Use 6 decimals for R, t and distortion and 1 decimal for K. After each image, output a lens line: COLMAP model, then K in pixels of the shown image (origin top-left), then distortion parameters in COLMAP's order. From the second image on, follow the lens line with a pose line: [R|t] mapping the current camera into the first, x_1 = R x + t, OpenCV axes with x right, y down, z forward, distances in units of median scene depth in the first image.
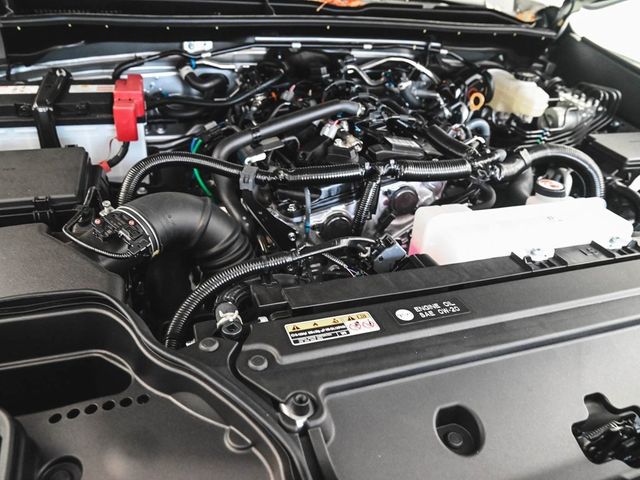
lens RADIAL K [[449.3, 0, 319.7], [0, 449.3, 238.4], [0, 0, 1]] dist [-0.002031, -0.002558]
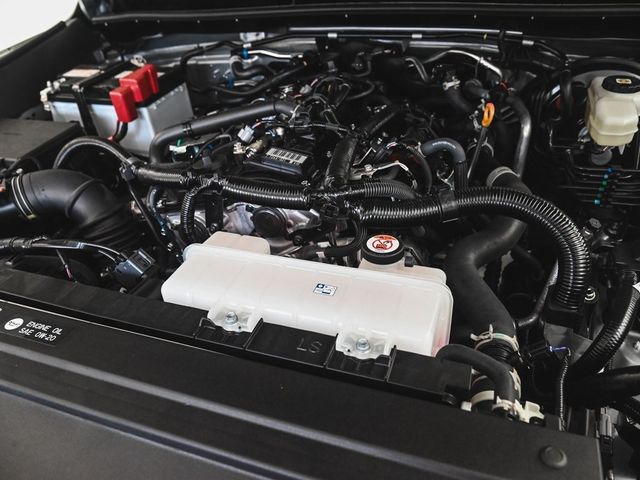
lens RADIAL K [[449.3, 0, 319.9], [0, 449.3, 241.8], [0, 0, 1]] dist [-0.002031, -0.002558]
pose [[0.803951, 0.246755, -0.541087, 0.543957], [-0.221215, 0.968650, 0.113056, -0.120323], [0.552020, 0.028805, 0.833333, 0.234410]]
